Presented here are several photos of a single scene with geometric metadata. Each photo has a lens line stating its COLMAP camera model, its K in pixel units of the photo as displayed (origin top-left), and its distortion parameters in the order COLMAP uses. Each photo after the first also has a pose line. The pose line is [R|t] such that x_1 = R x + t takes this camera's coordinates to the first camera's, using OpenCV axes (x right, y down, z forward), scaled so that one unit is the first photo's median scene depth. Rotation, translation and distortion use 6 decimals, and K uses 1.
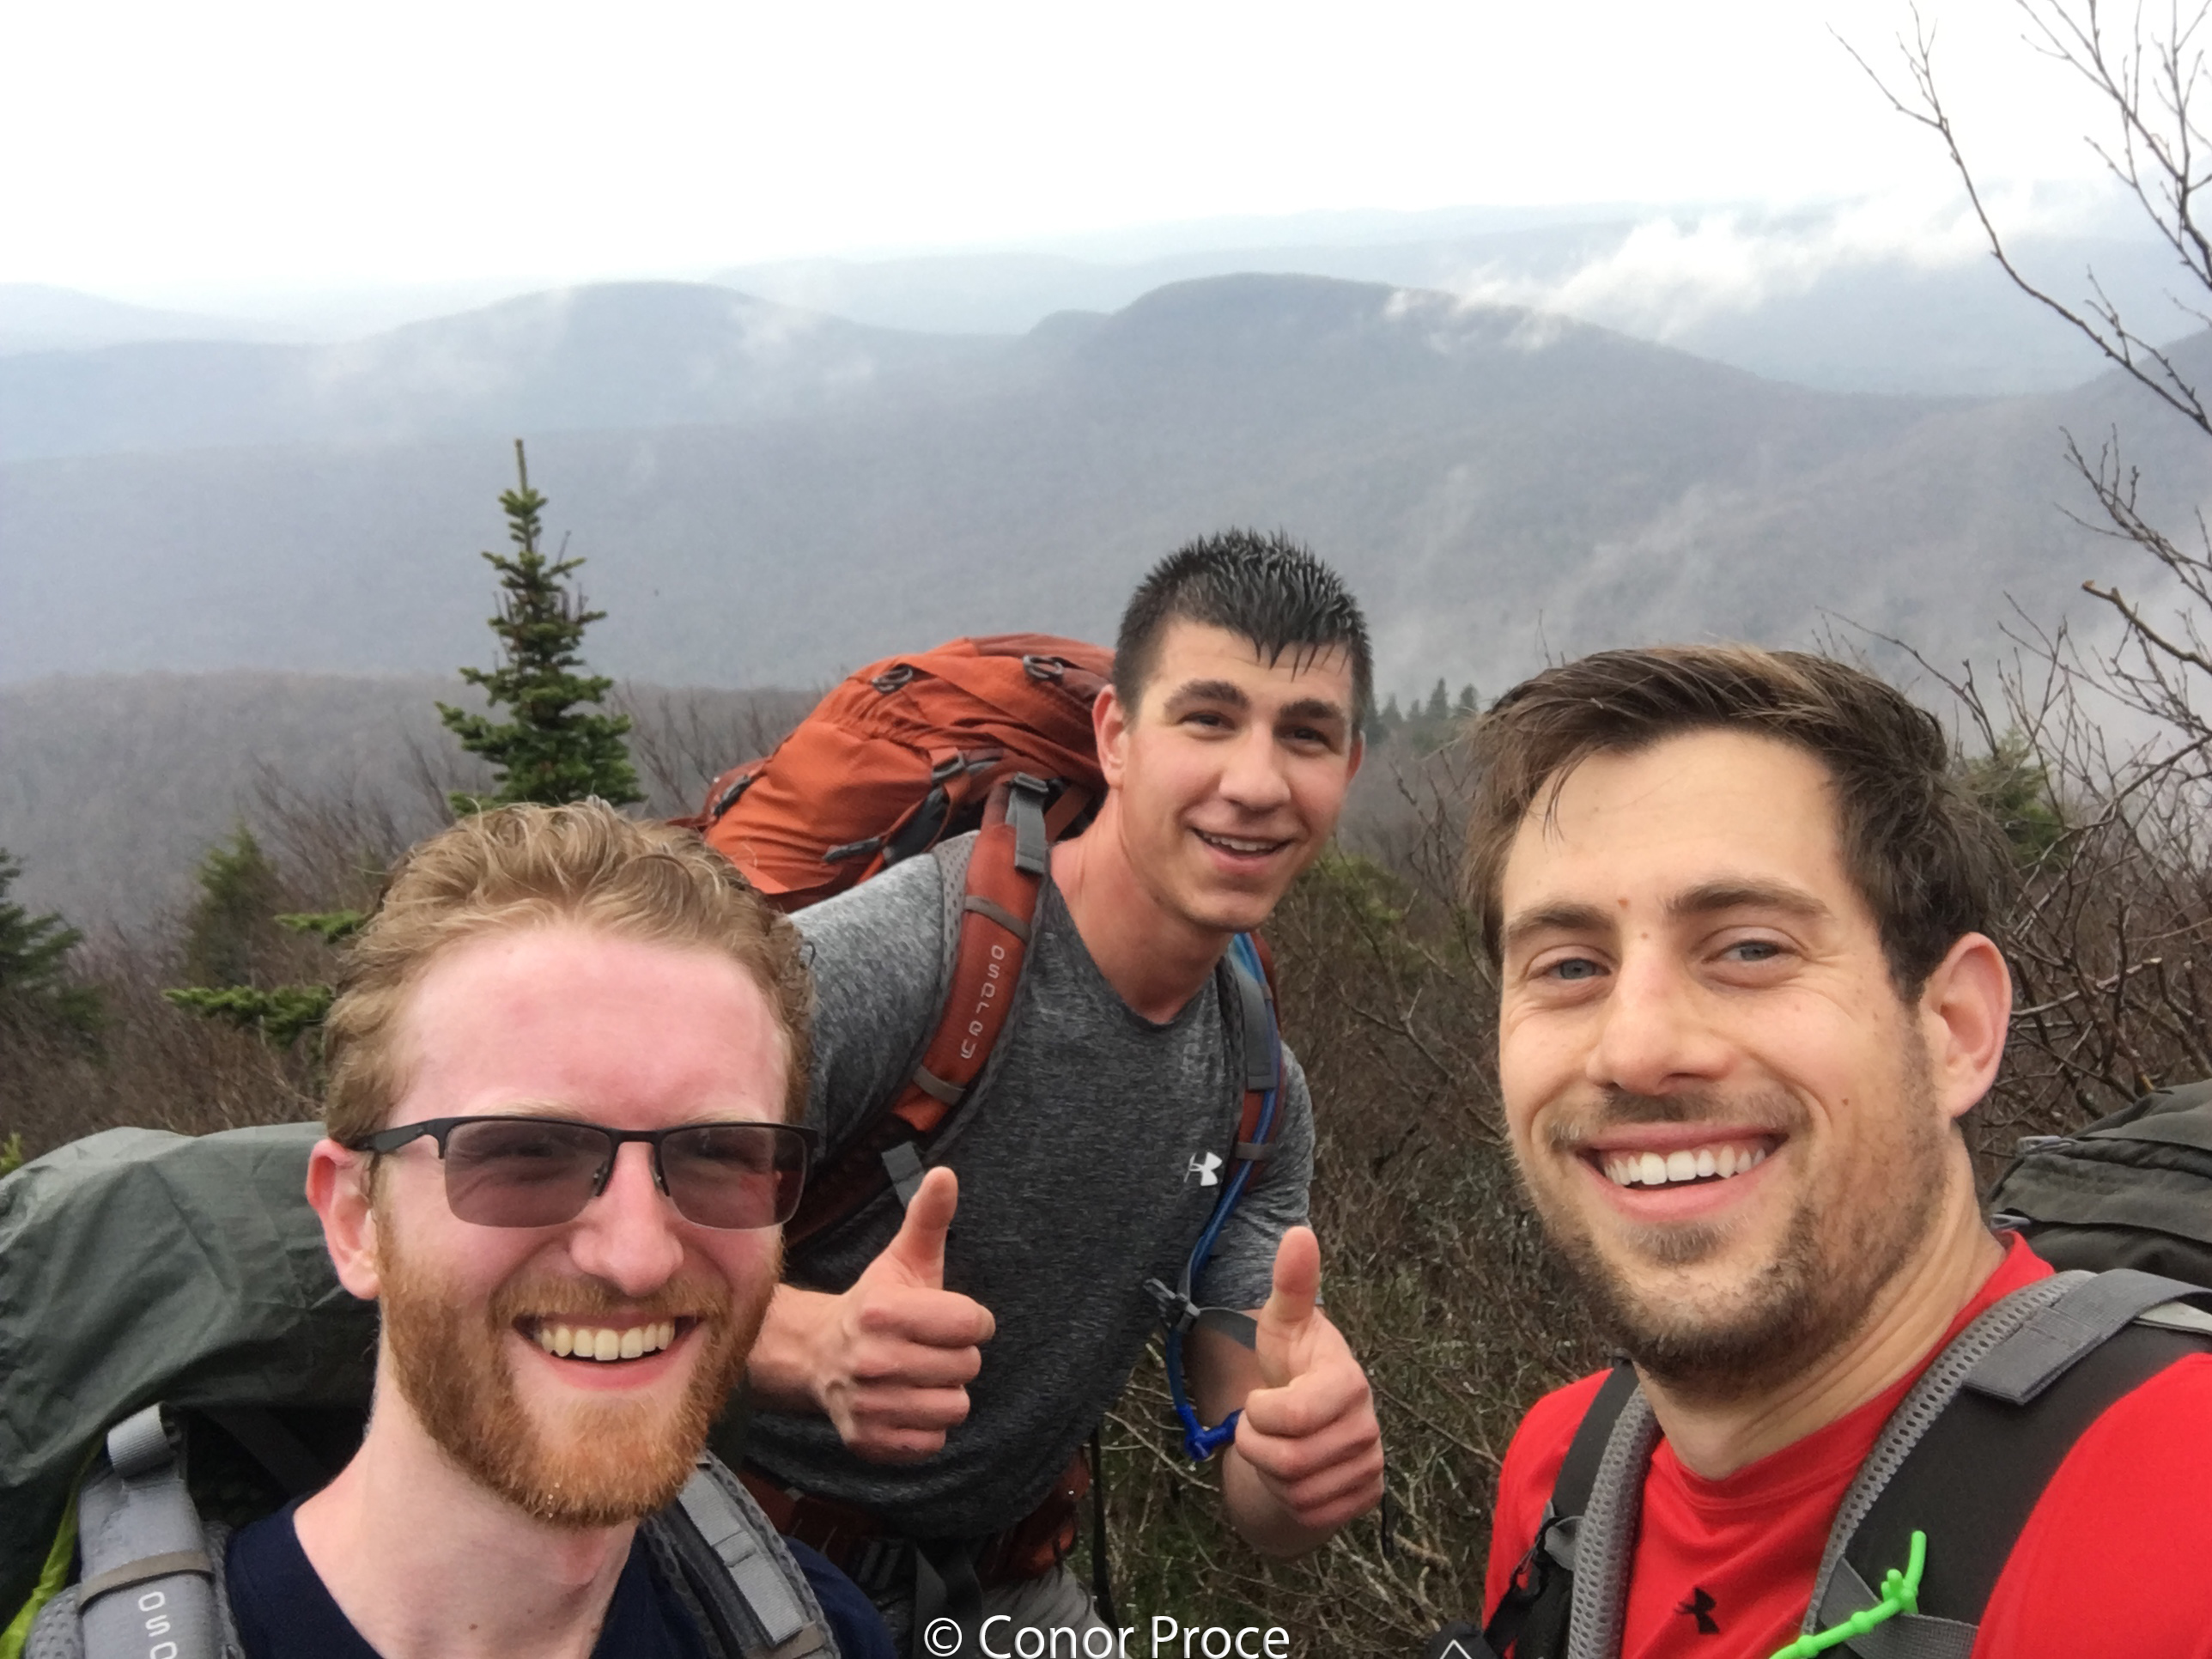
lens RADIAL K [[1987.7, 0, 1101.6], [0, 1987.7, 868.5], [0, 0, 1]] dist [0.072197, -0.081108]
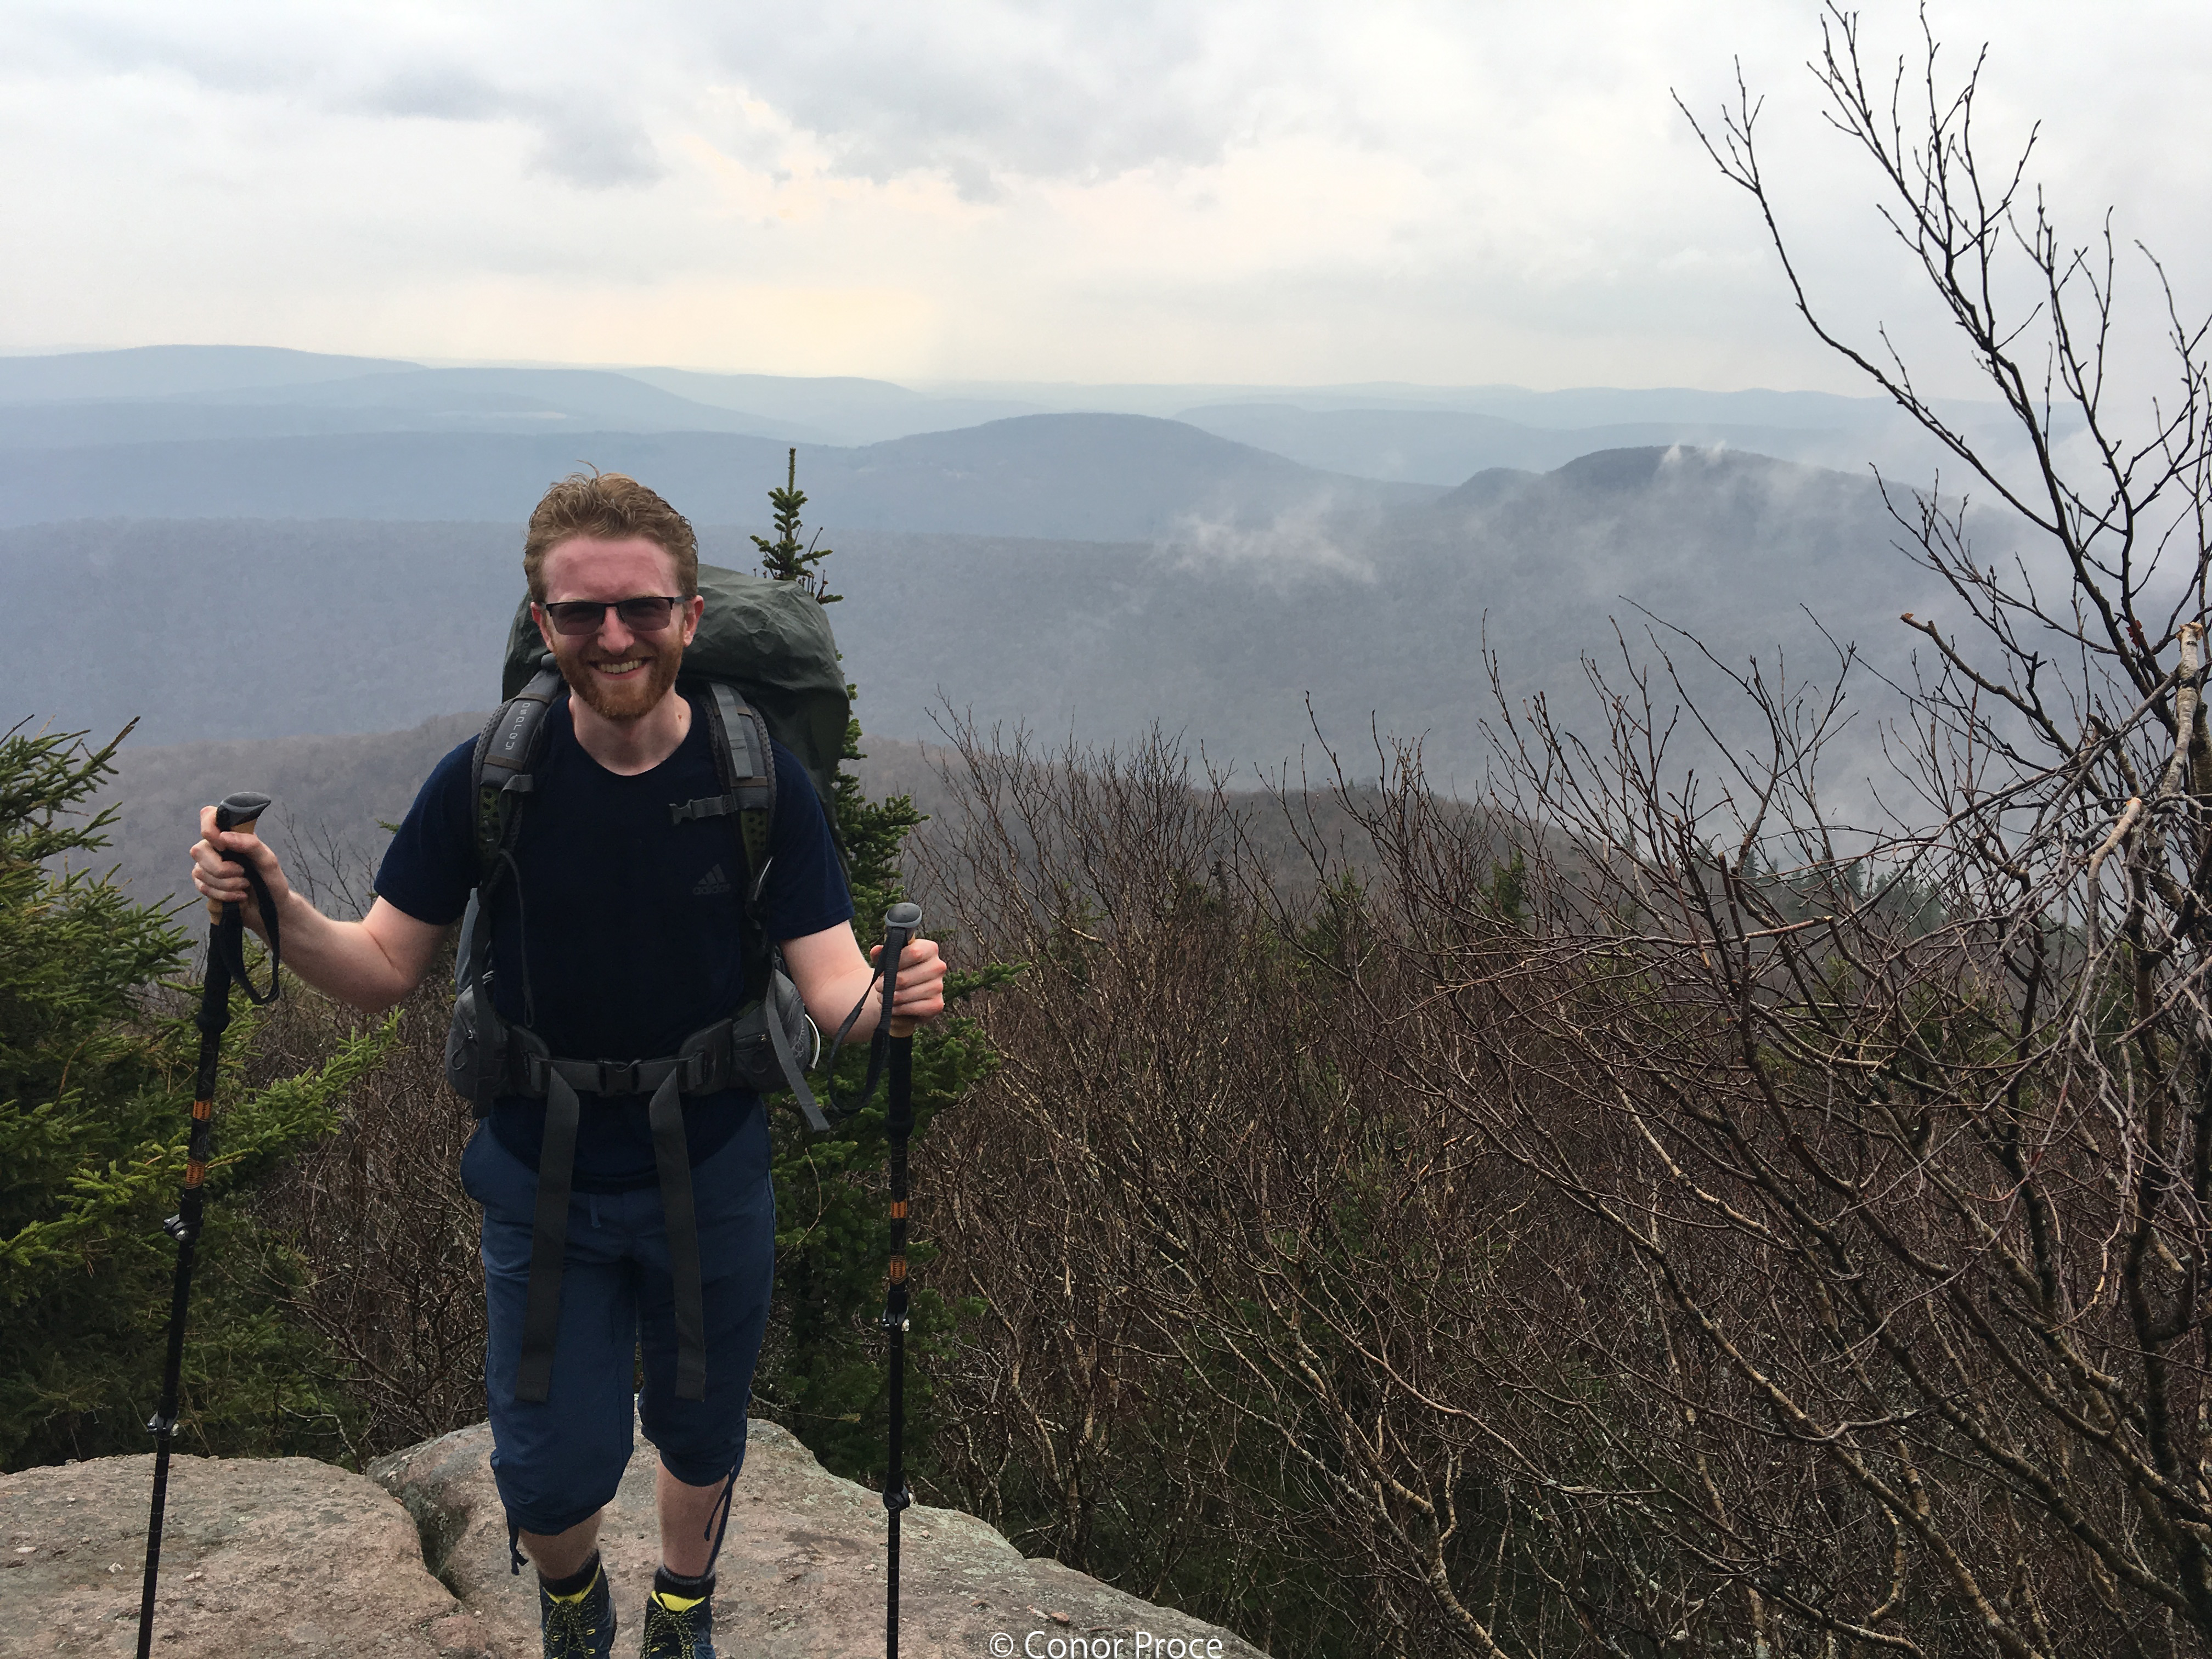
lens RADIAL K [[1858.8, 0, 1093.8], [0, 1858.8, 826.9], [0, 0, 1]] dist [0.069852, -0.083127]
pose [[0.970666, 0.126513, -0.204454, 0.154493], [-0.141551, 0.988073, -0.060622, 0.059652], [0.194346, 0.087784, 0.976997, -0.070685]]
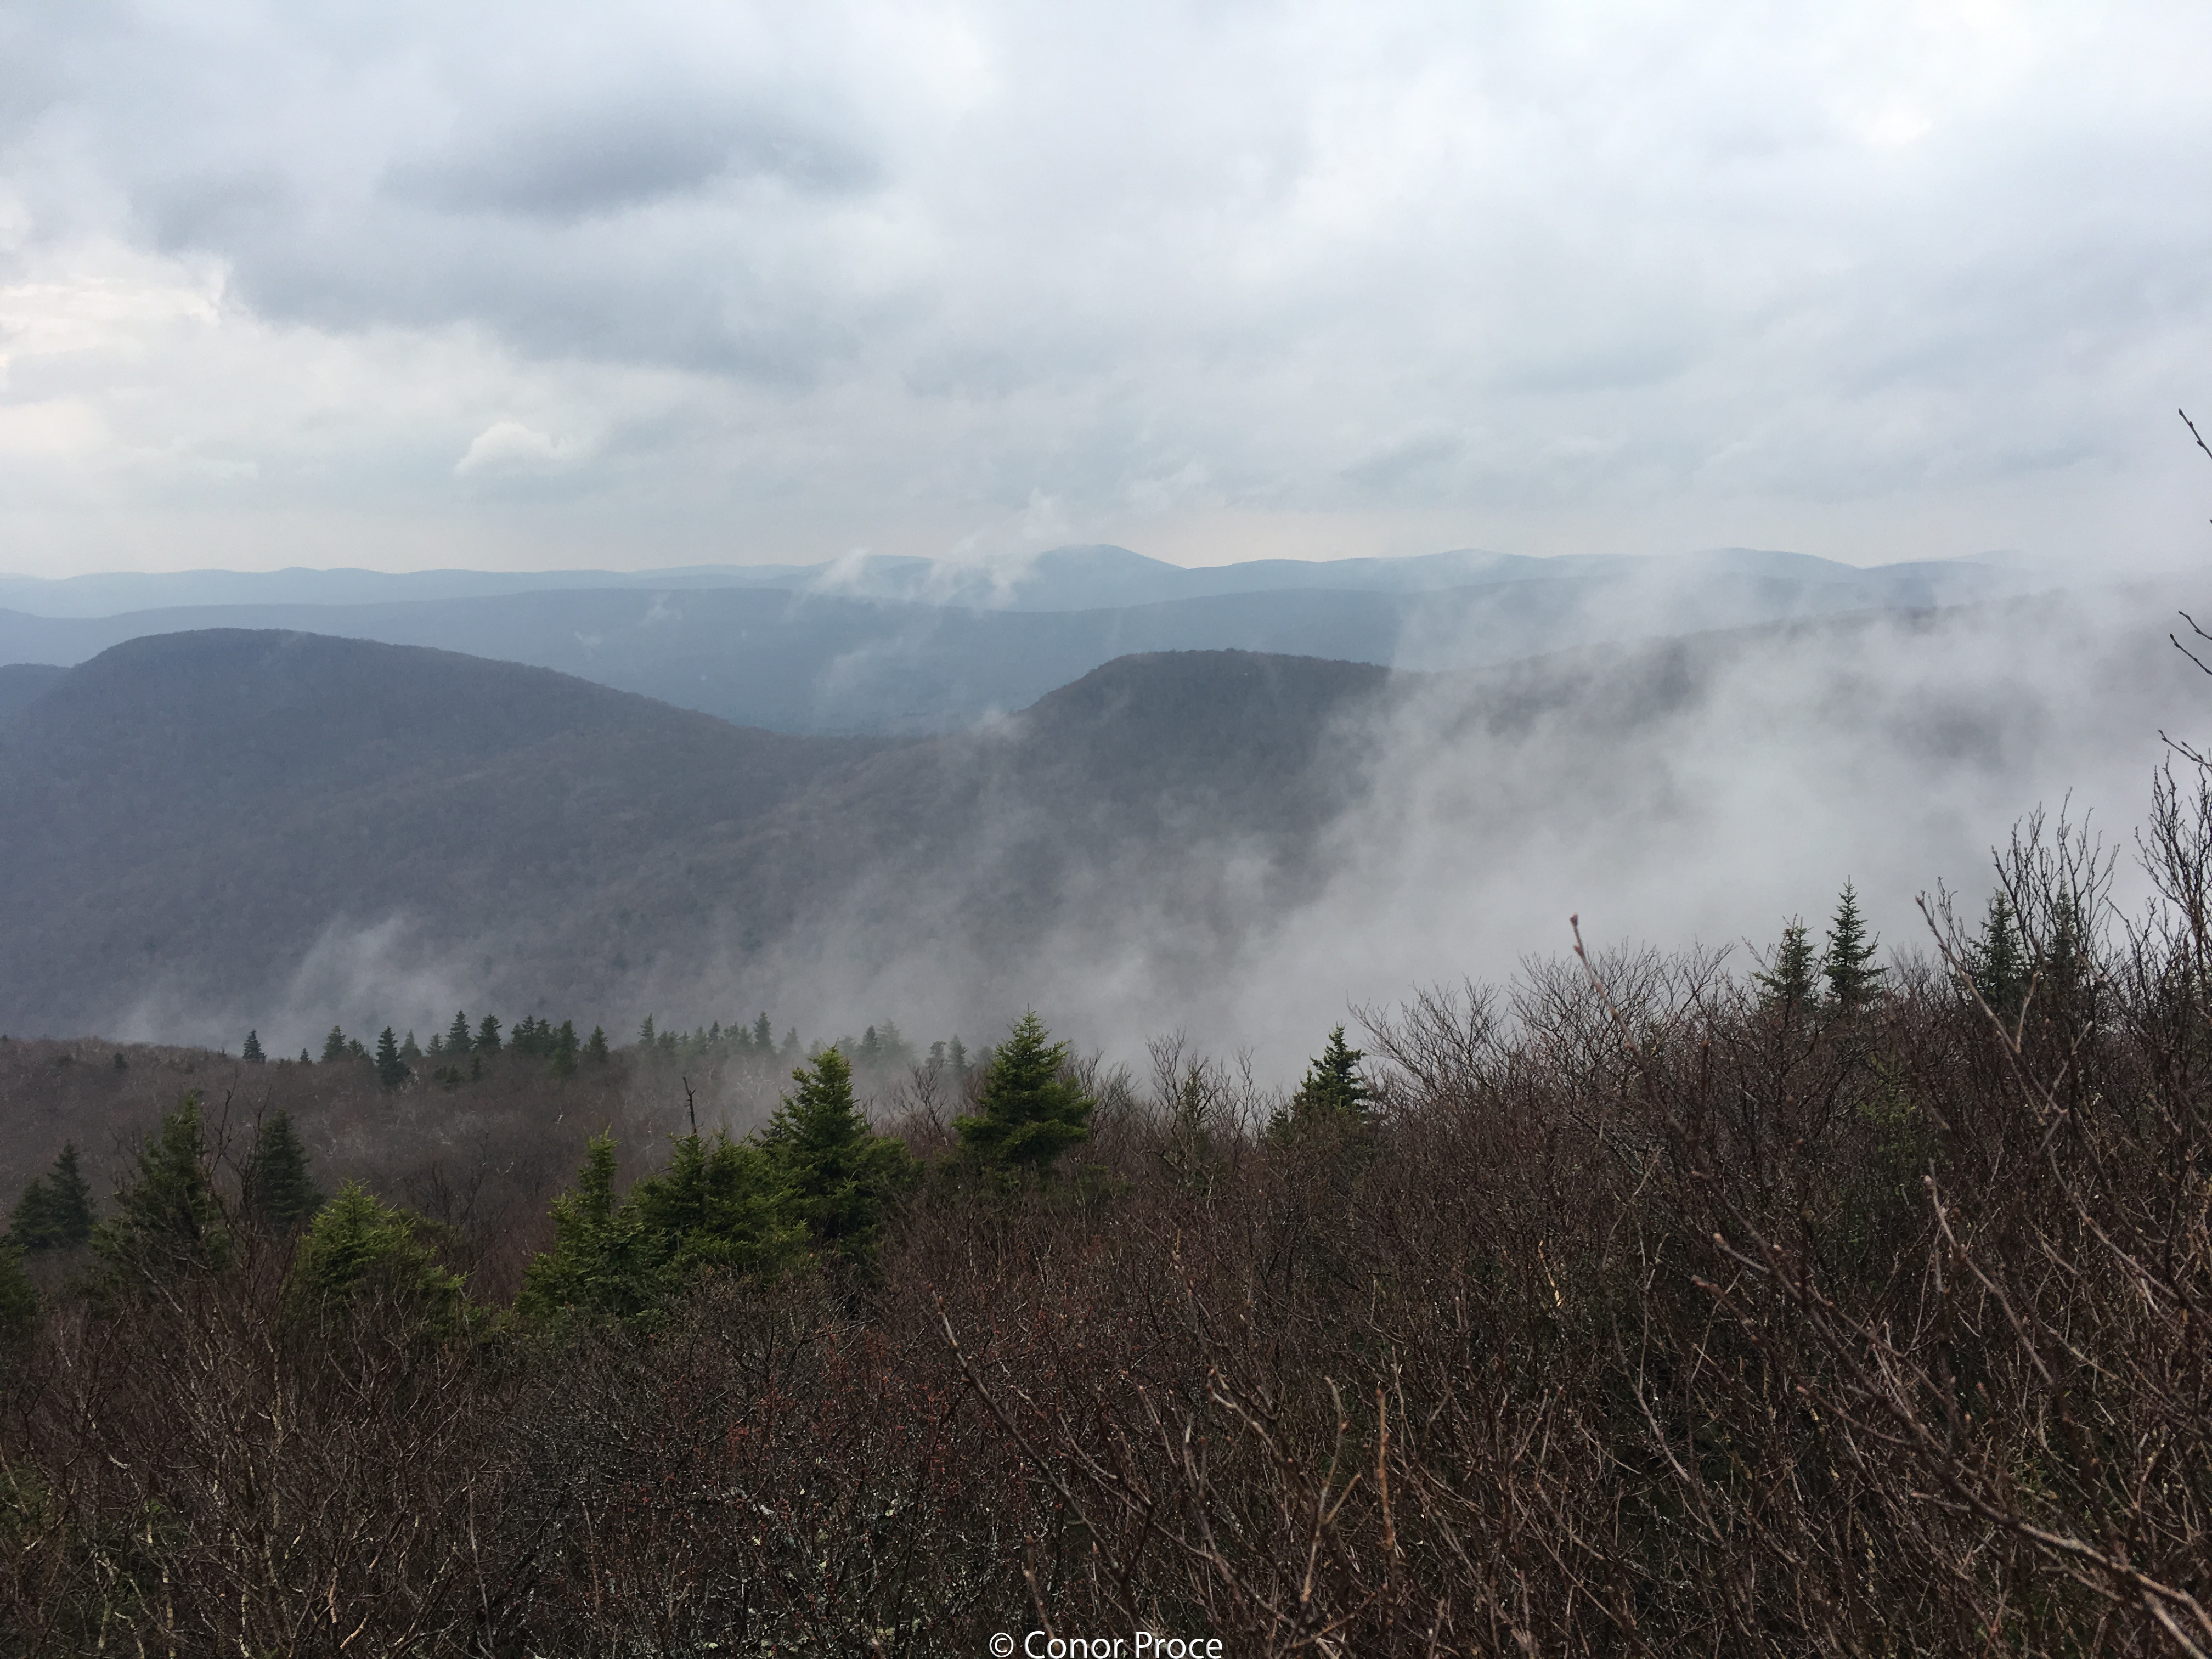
lens RADIAL K [[1858.8, 0, 1094.0], [0, 1858.8, 814.1], [0, 0, 1]] dist [0.069852, -0.083127]
pose [[0.877557, -0.037163, 0.478030, -0.032439], [0.128027, 0.978955, -0.158923, -0.066999], [-0.462064, 0.200665, 0.863847, 0.521009]]
